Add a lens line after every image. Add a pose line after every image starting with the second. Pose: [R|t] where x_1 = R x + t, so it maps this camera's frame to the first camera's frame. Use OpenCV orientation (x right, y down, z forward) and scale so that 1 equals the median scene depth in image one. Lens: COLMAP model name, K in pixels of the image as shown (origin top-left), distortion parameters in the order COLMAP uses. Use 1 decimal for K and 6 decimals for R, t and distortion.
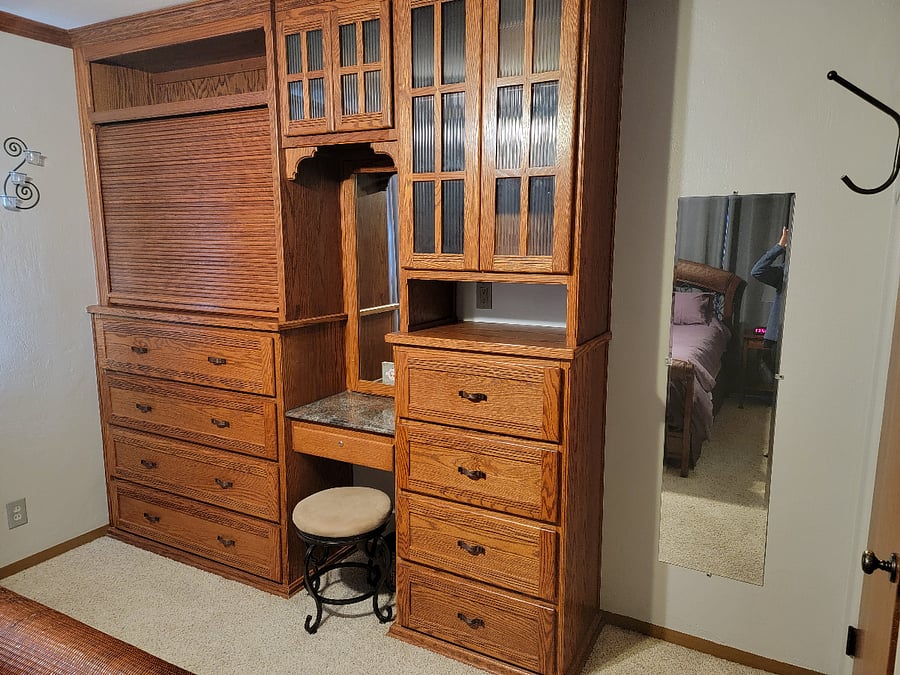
lens RADIAL K [[627.3, 0, 450.0], [0, 627.3, 337.5], [0, 0, 1]] dist [-0.000715, -0.003084]
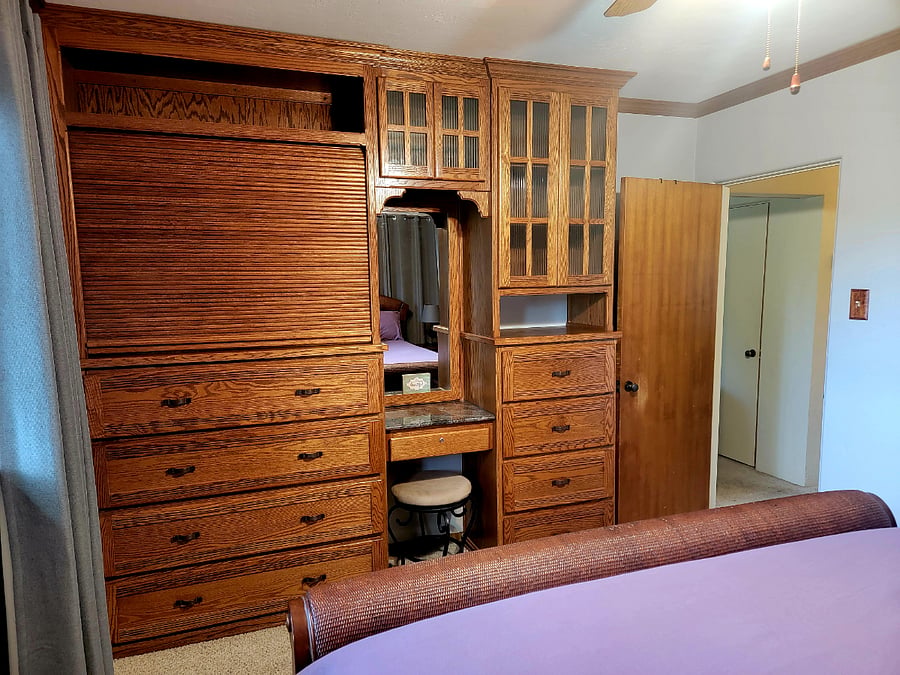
lens RADIAL K [[627.3, 0, 450.0], [0, 627.3, 337.5], [0, 0, 1]] dist [-0.000715, -0.003084]
pose [[0.666316, -0.092144, 0.739955, -1.043186], [0.132561, 0.991167, 0.004058, -0.024673], [-0.733792, 0.095386, 0.672644, 0.185733]]
